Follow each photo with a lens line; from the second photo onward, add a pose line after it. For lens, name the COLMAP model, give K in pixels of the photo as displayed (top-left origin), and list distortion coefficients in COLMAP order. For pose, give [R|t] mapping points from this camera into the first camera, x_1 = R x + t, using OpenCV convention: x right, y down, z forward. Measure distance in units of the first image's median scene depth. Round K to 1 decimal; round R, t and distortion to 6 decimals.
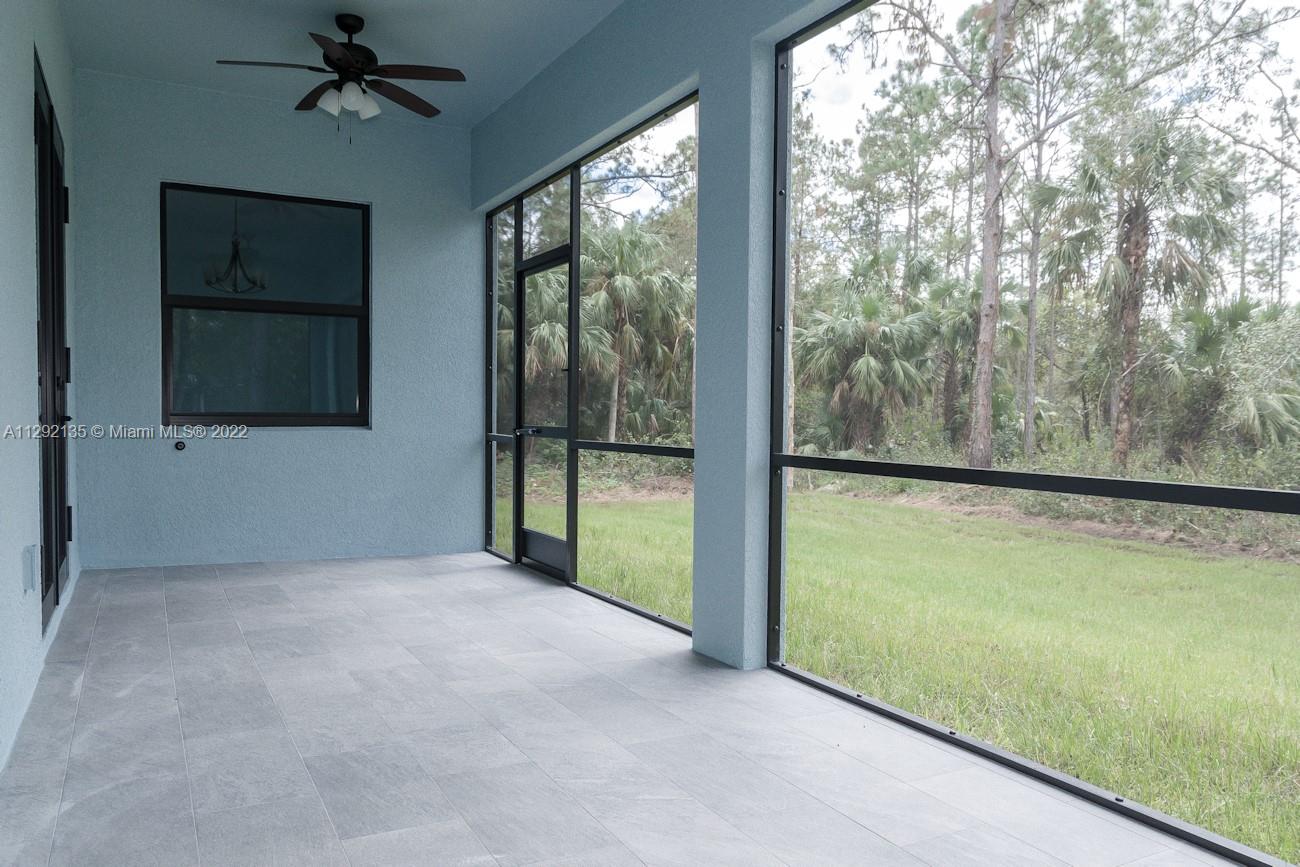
lens RADIAL K [[897.5, 0, 654.1], [0, 897.5, 430.5], [0, 0, 1]] dist [-0.004014, 0.001116]
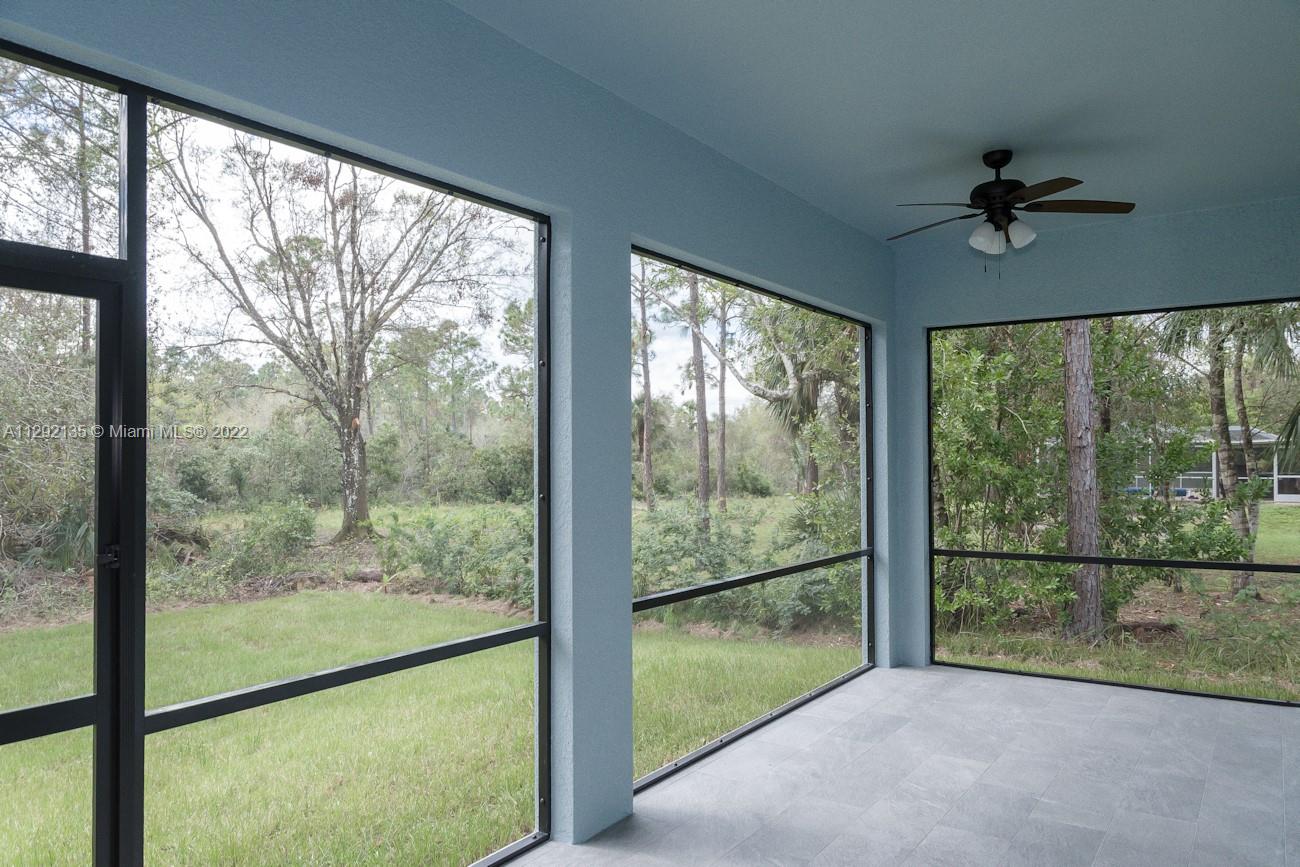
lens RADIAL K [[897.5, 0, 656.5], [0, 897.5, 434.6], [0, 0, 1]] dist [-0.004014, 0.001116]
pose [[-0.436900, 0.002604, 0.899506, -1.271346], [0.016025, 0.999860, 0.004888, -0.265345], [-0.899367, 0.016550, -0.436880, 2.108125]]
